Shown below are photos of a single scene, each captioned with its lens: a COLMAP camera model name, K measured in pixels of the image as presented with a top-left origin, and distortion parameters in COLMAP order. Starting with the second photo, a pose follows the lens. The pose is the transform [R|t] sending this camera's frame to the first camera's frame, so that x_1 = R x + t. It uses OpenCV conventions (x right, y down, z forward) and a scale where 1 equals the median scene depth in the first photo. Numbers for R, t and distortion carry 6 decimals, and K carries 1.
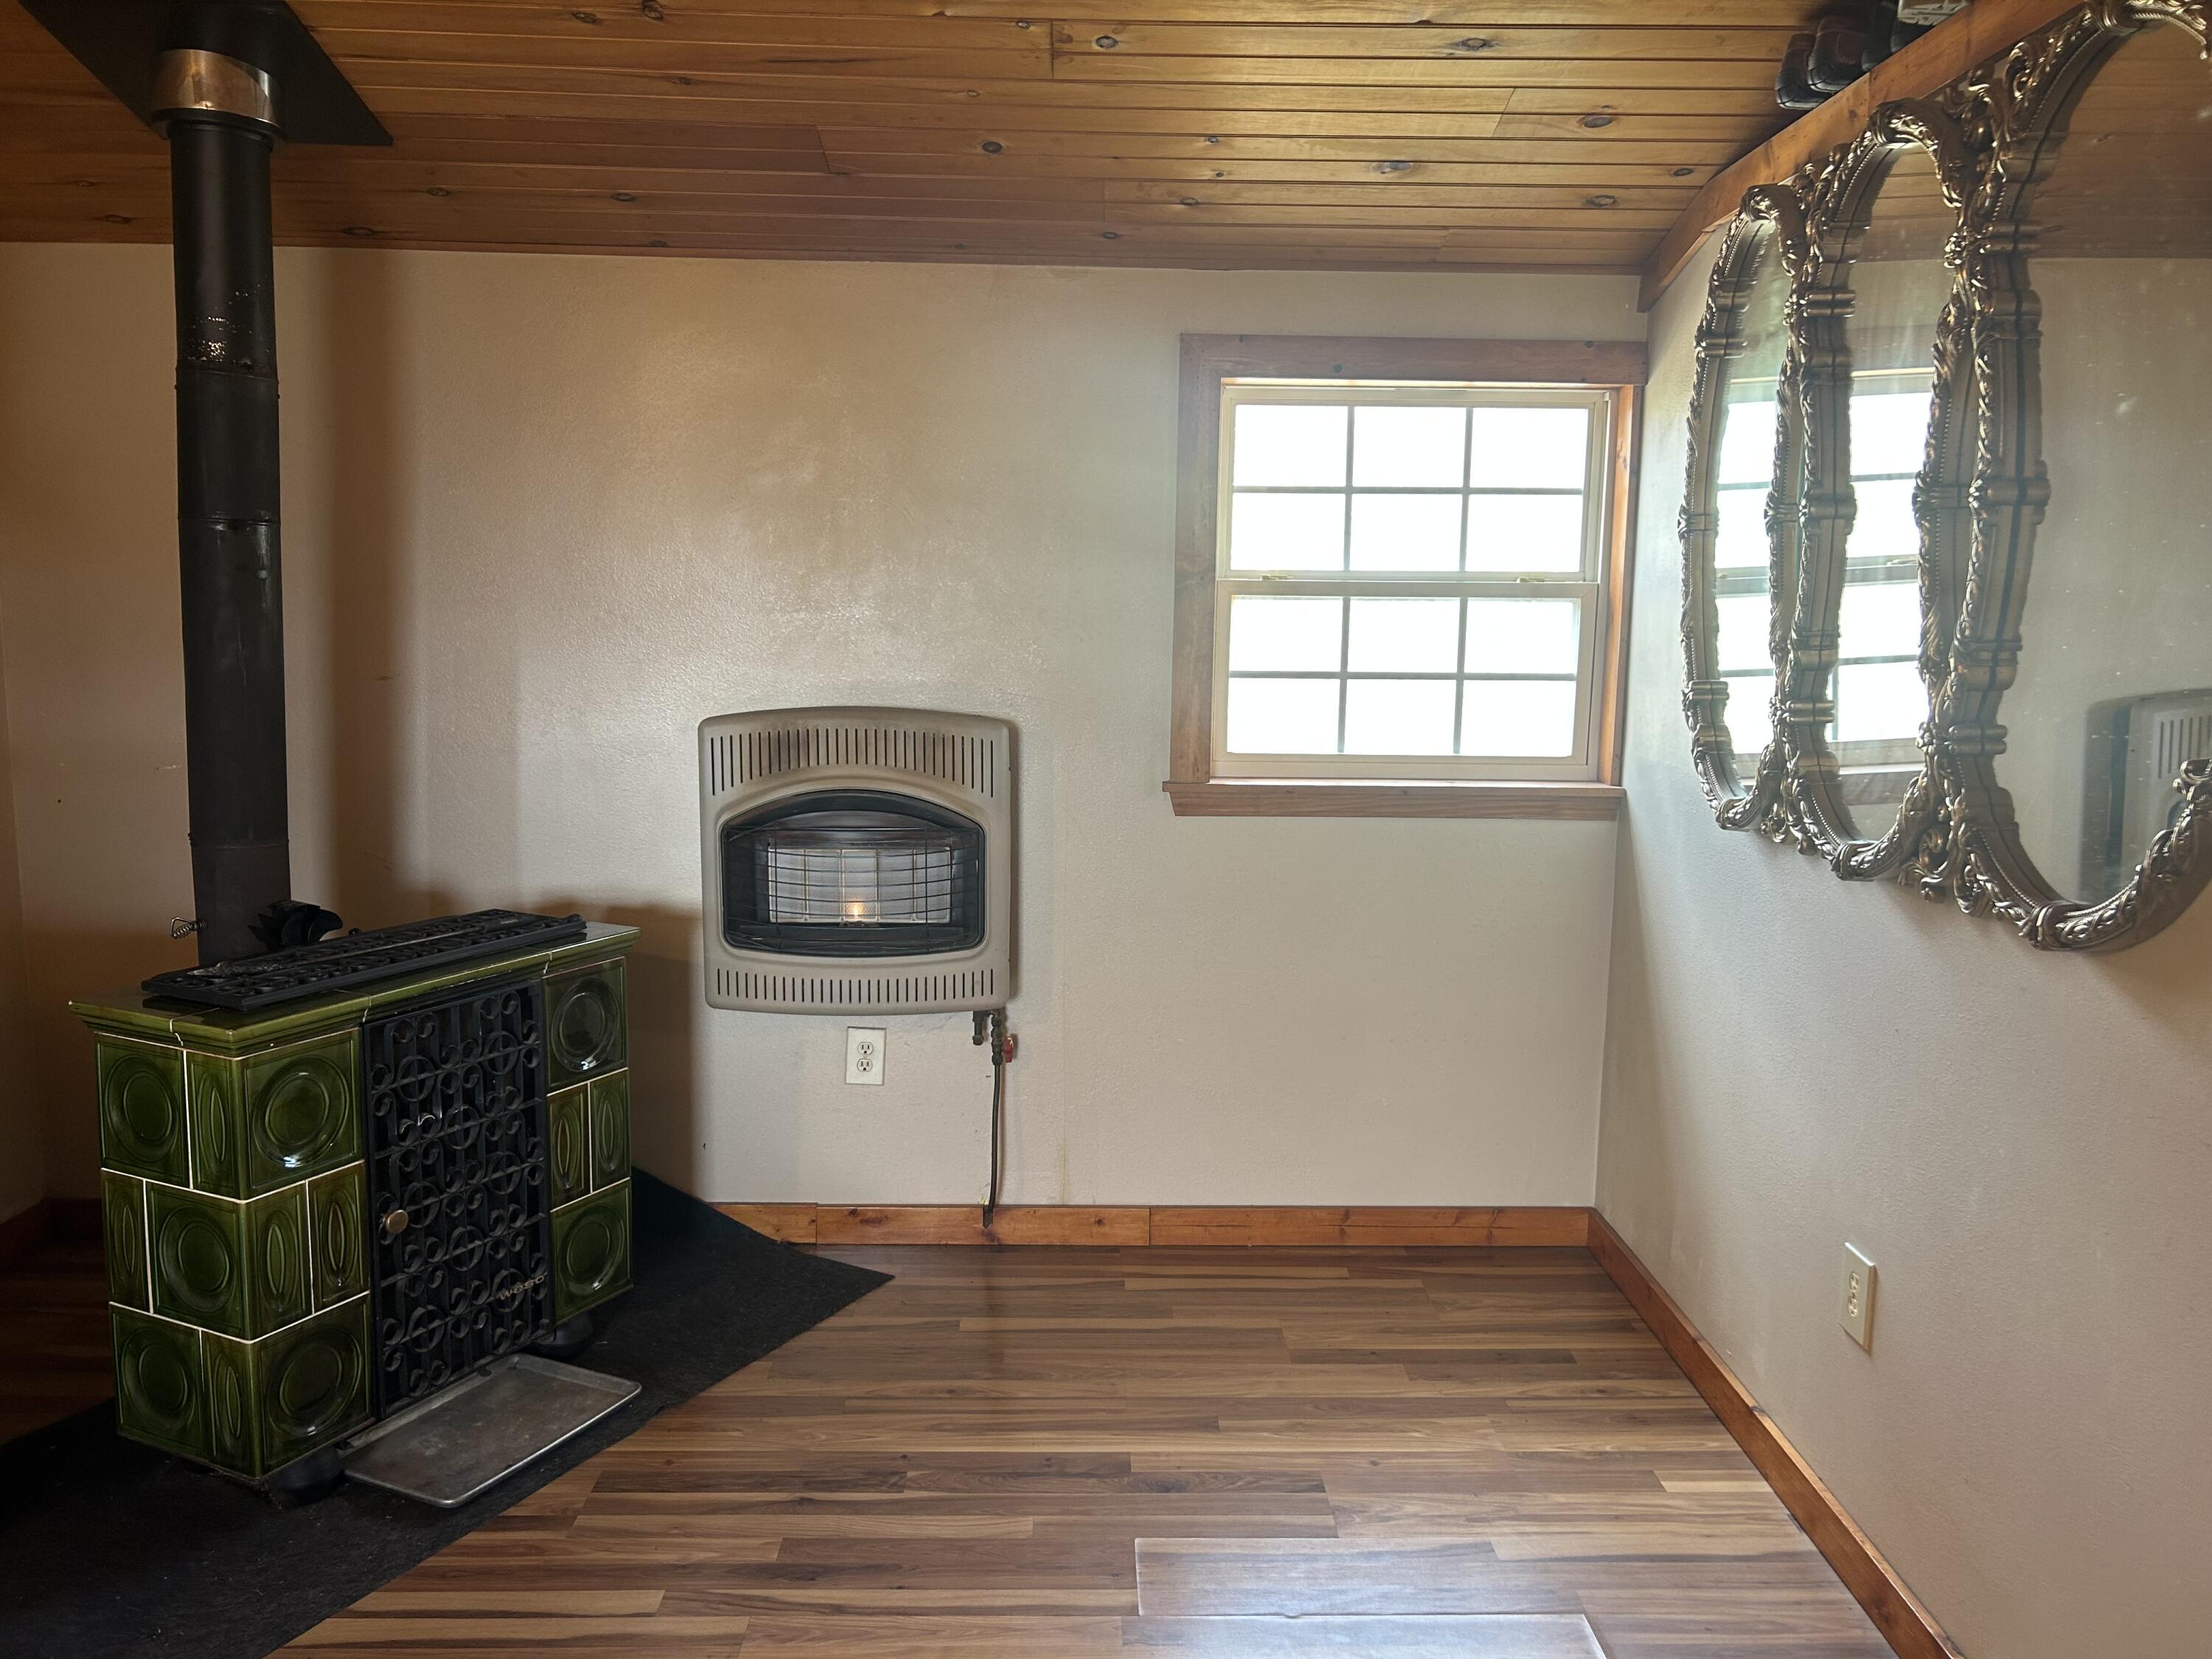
lens RADIAL K [[1692.4, 0, 1109.3], [0, 1692.4, 832.0], [0, 0, 1]] dist [0.059558, -0.056919]
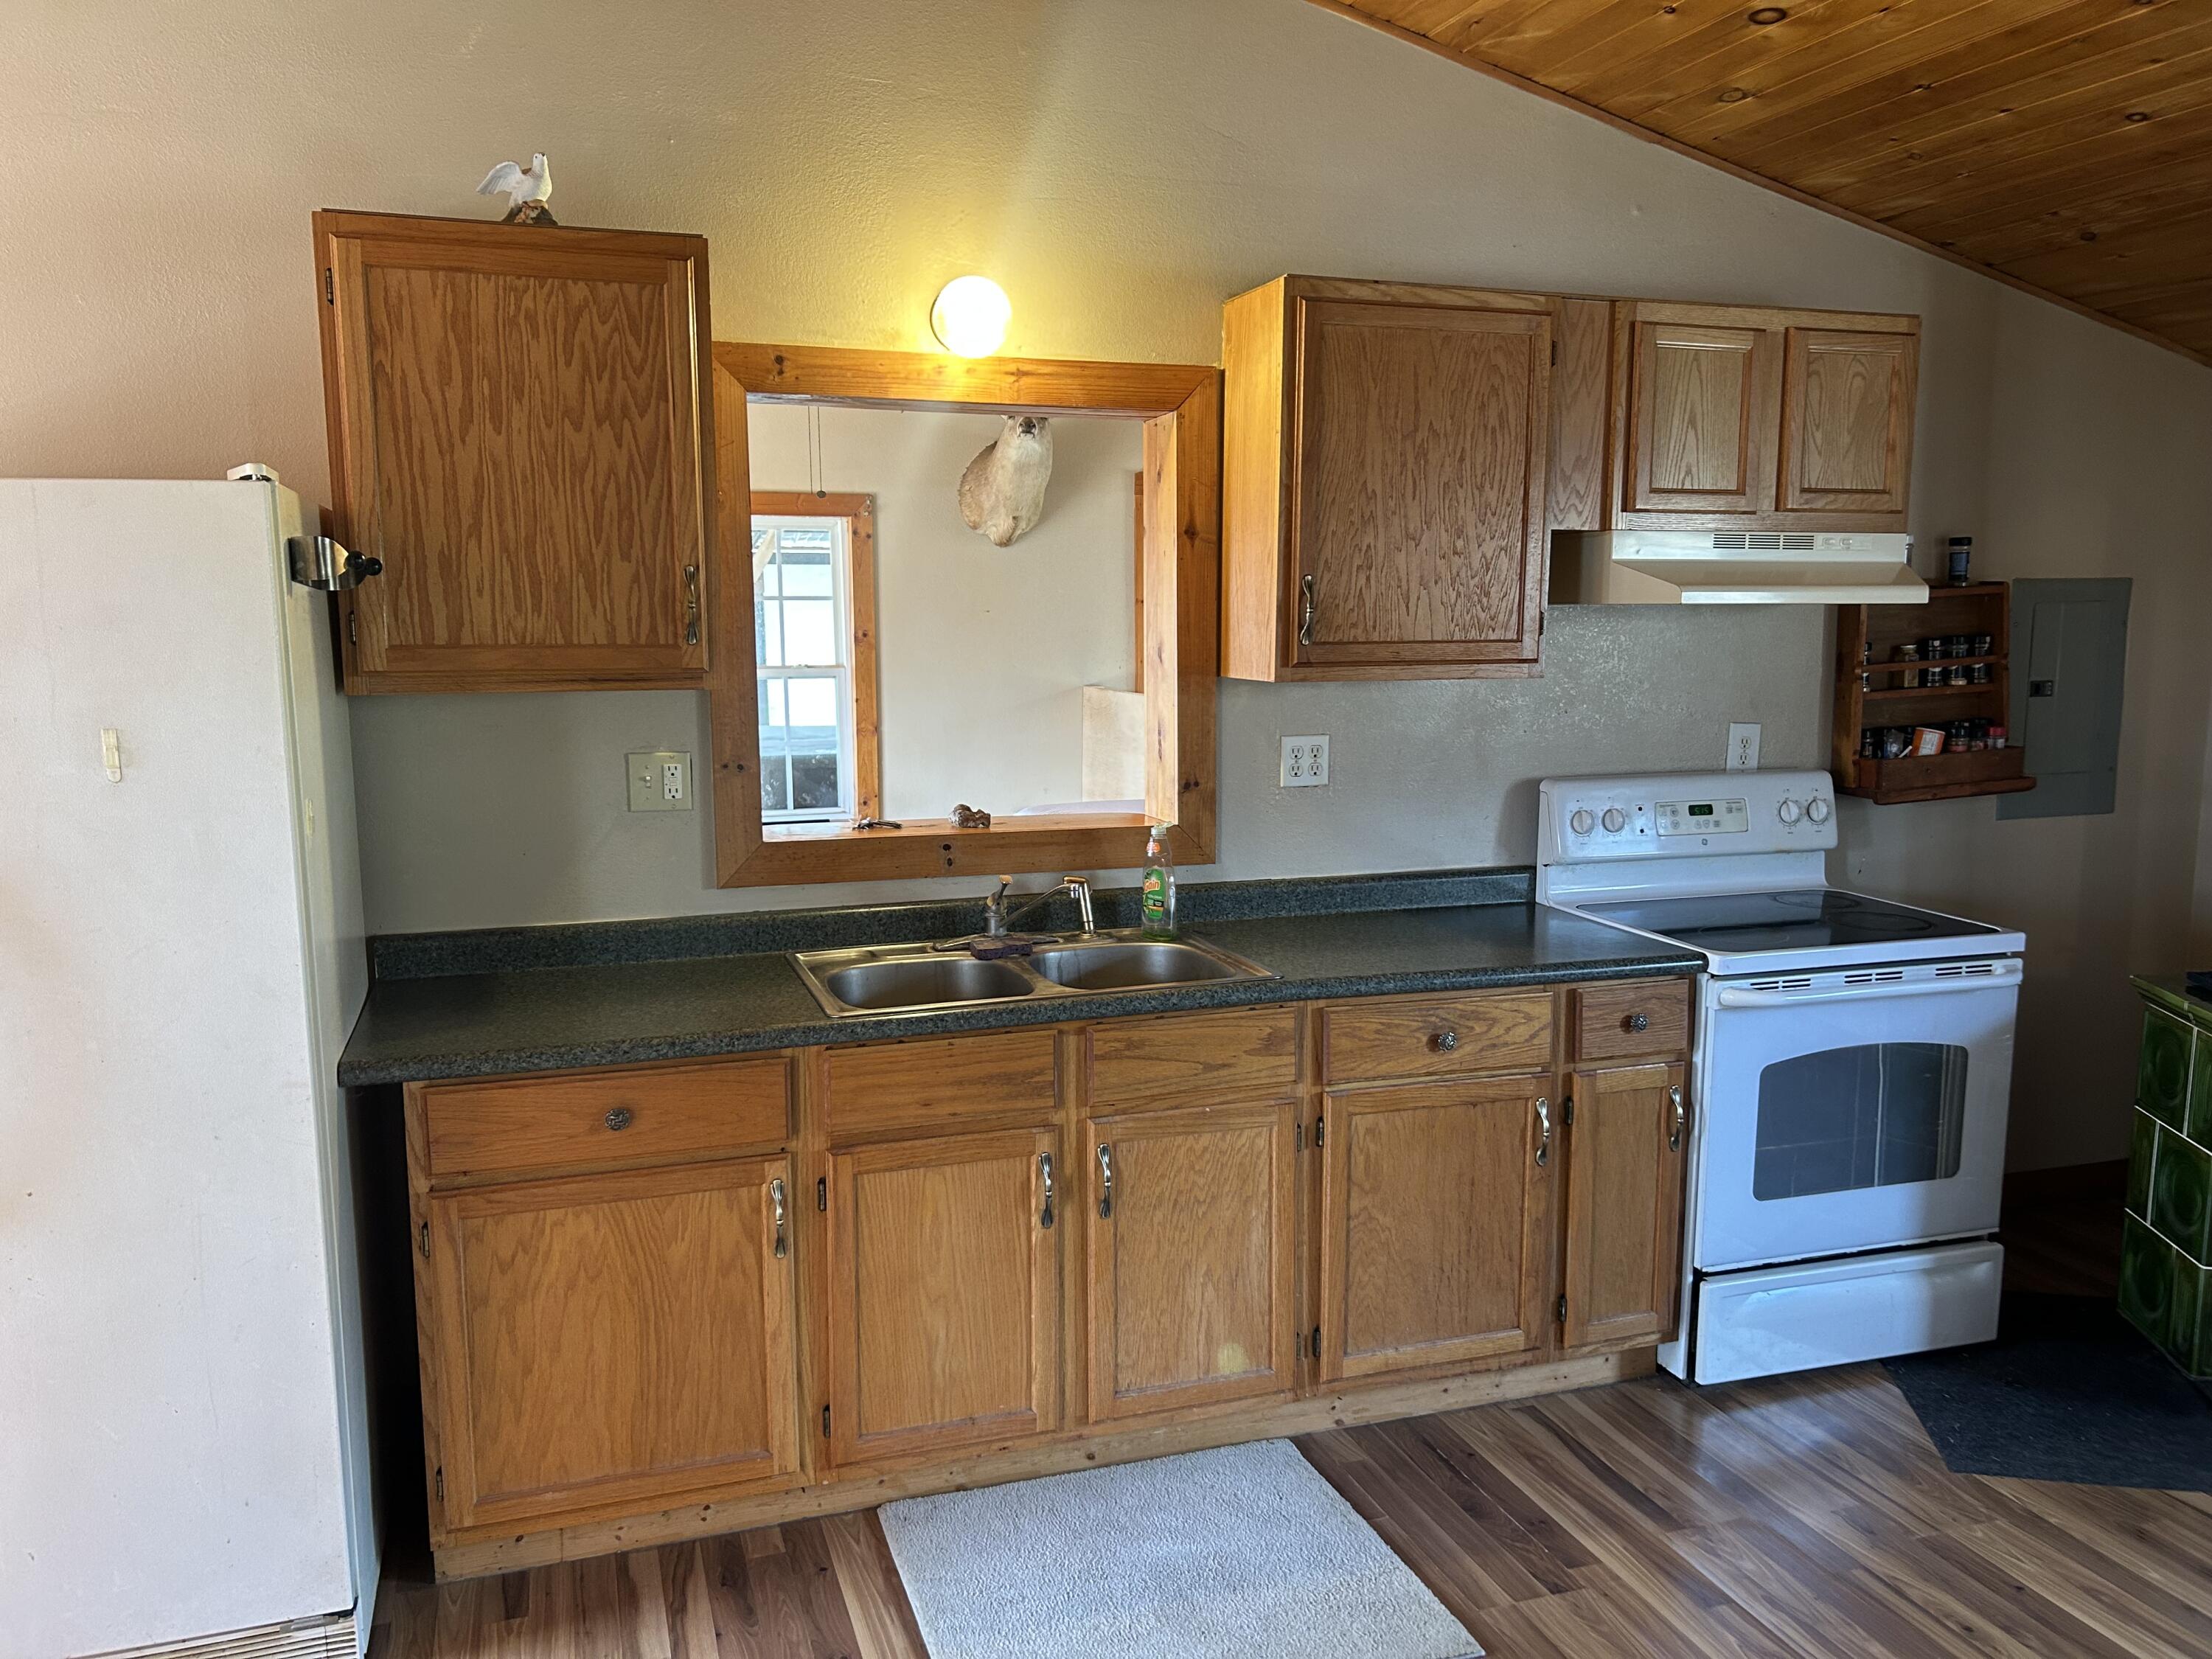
lens RADIAL K [[1692.4, 0, 1109.3], [0, 1692.4, 832.0], [0, 0, 1]] dist [0.059558, -0.056919]
pose [[0.309752, 0.112249, -0.944168, 0.346858], [-0.129832, 0.988699, 0.074949, -0.006973], [0.941912, 0.099367, 0.320825, -0.163468]]
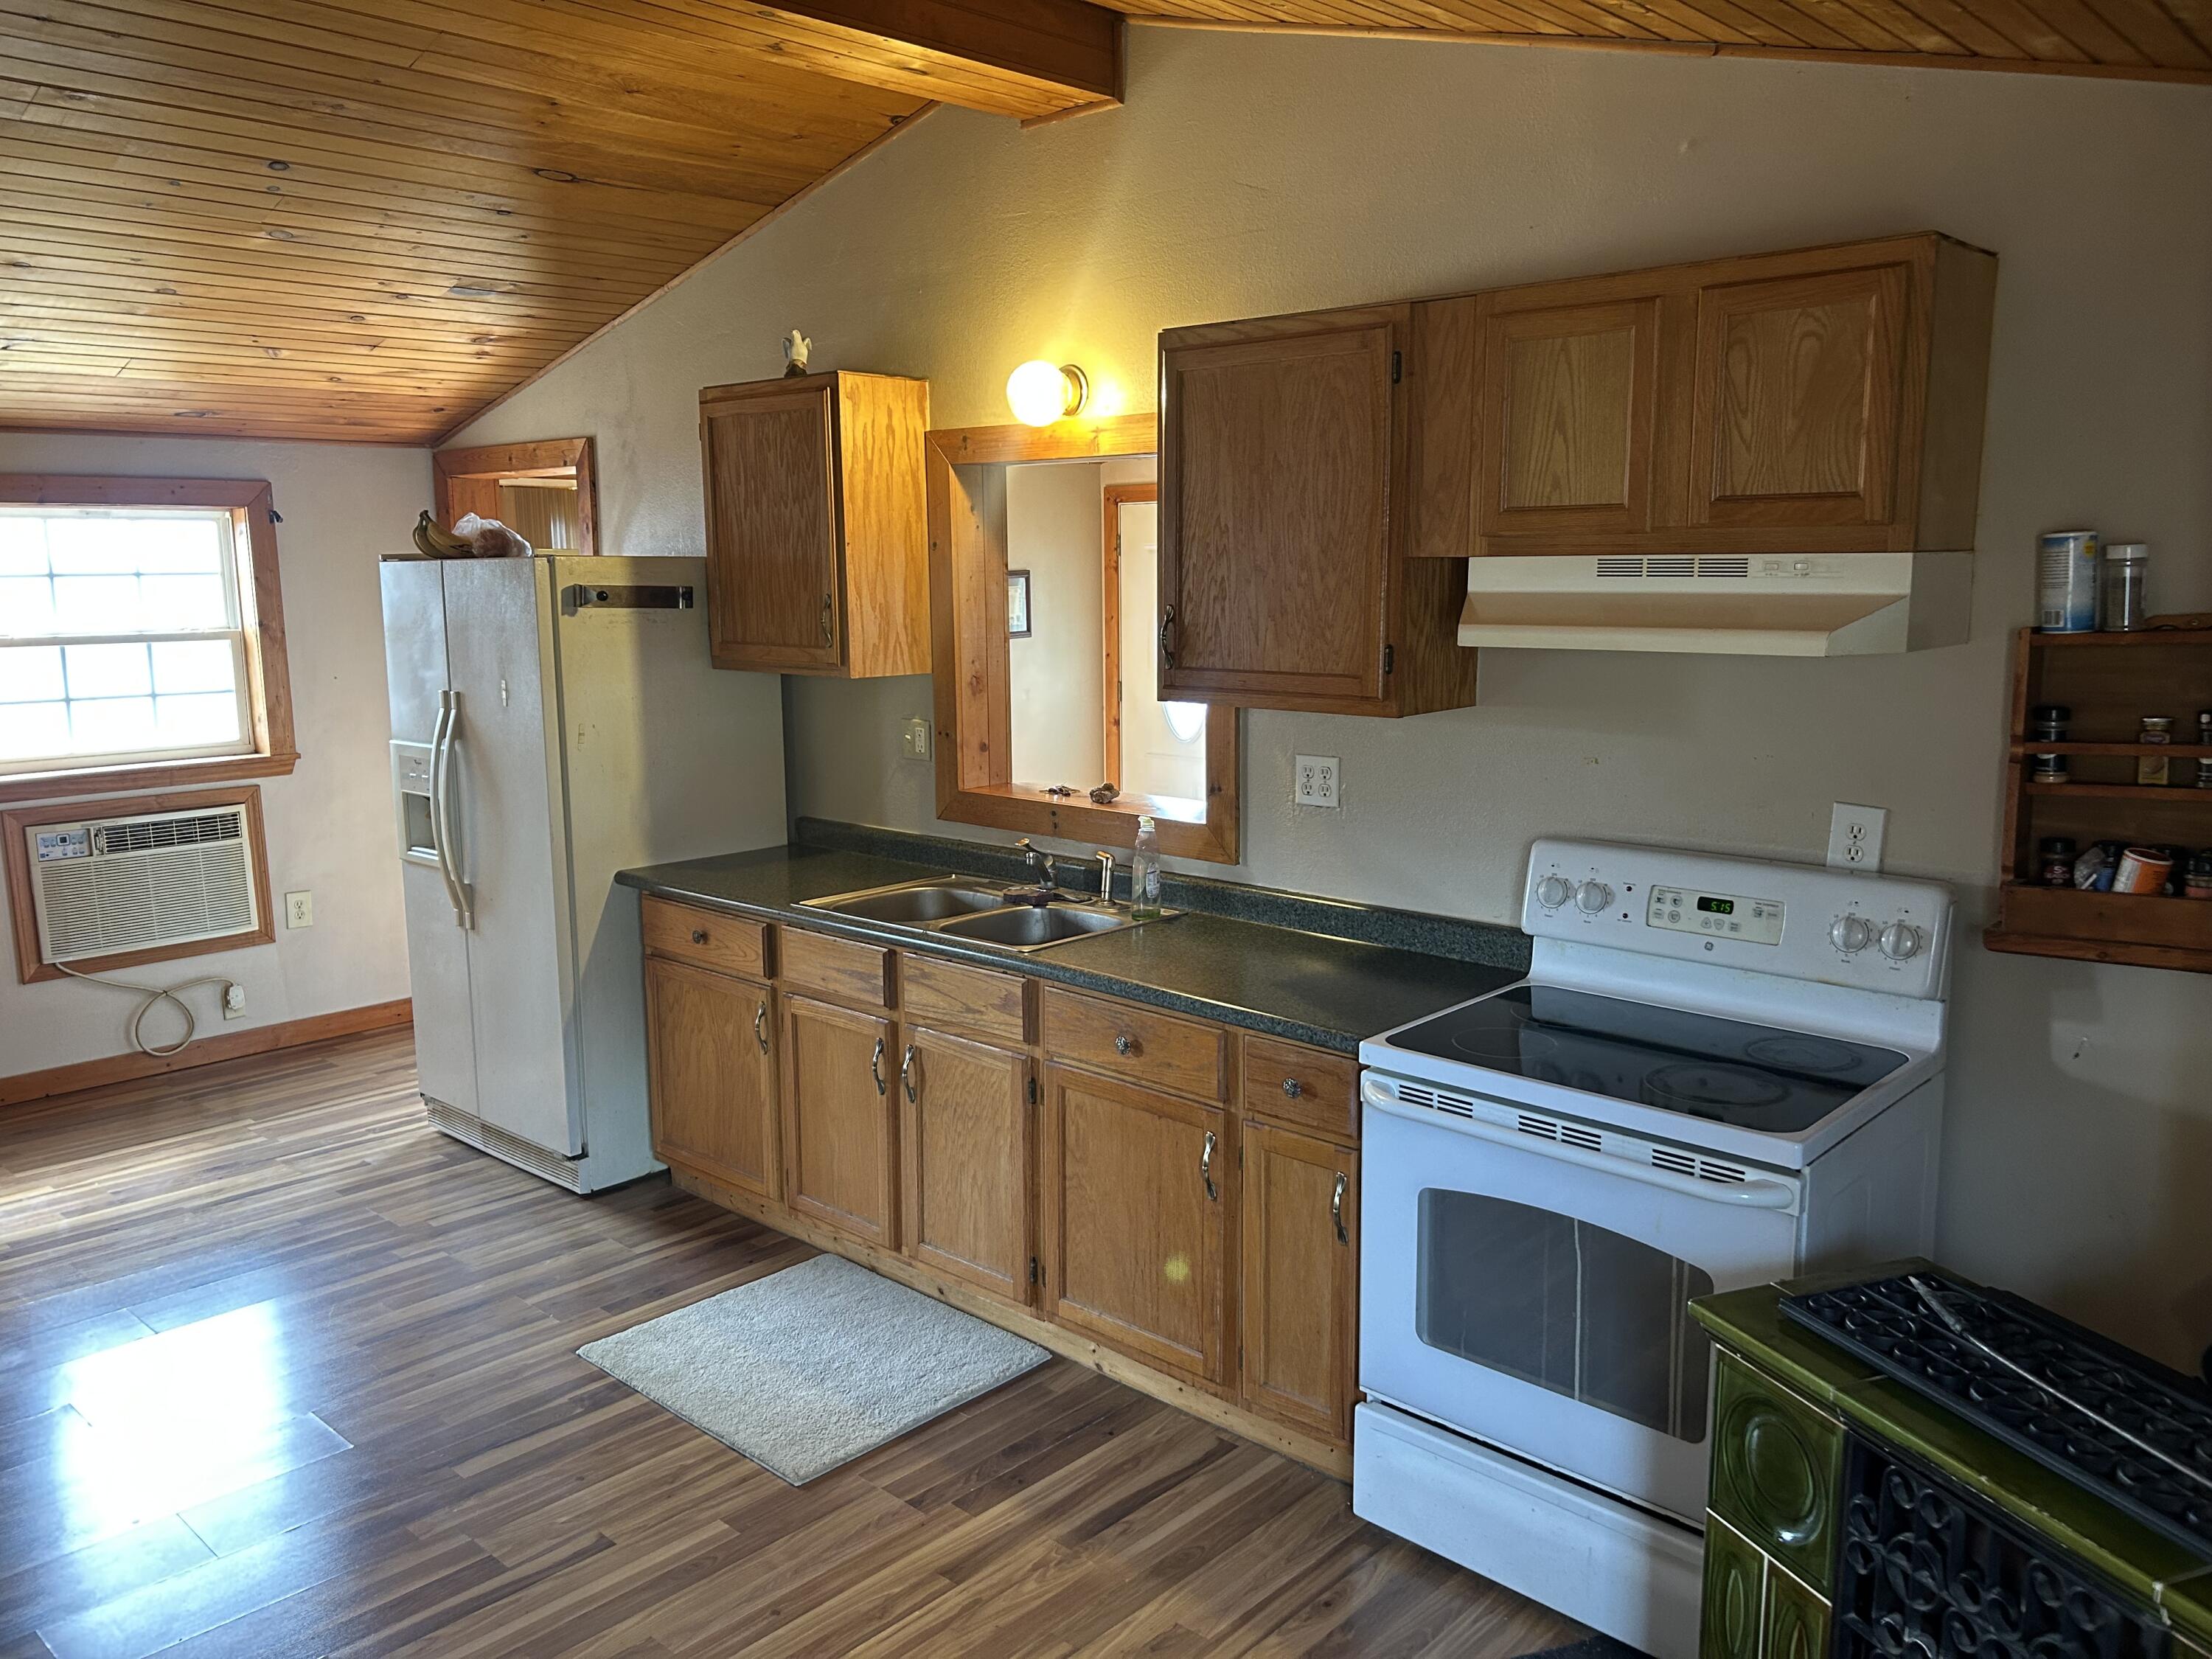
lens RADIAL K [[1669.6, 0, 1100.4], [0, 1669.6, 827.2], [0, 0, 1]] dist [0.050889, -0.048542]
pose [[-0.693360, 0.106972, -0.712607, 0.218001], [-0.103164, 0.963997, 0.245086, -0.236922], [0.713168, 0.243449, -0.657362, 1.062161]]
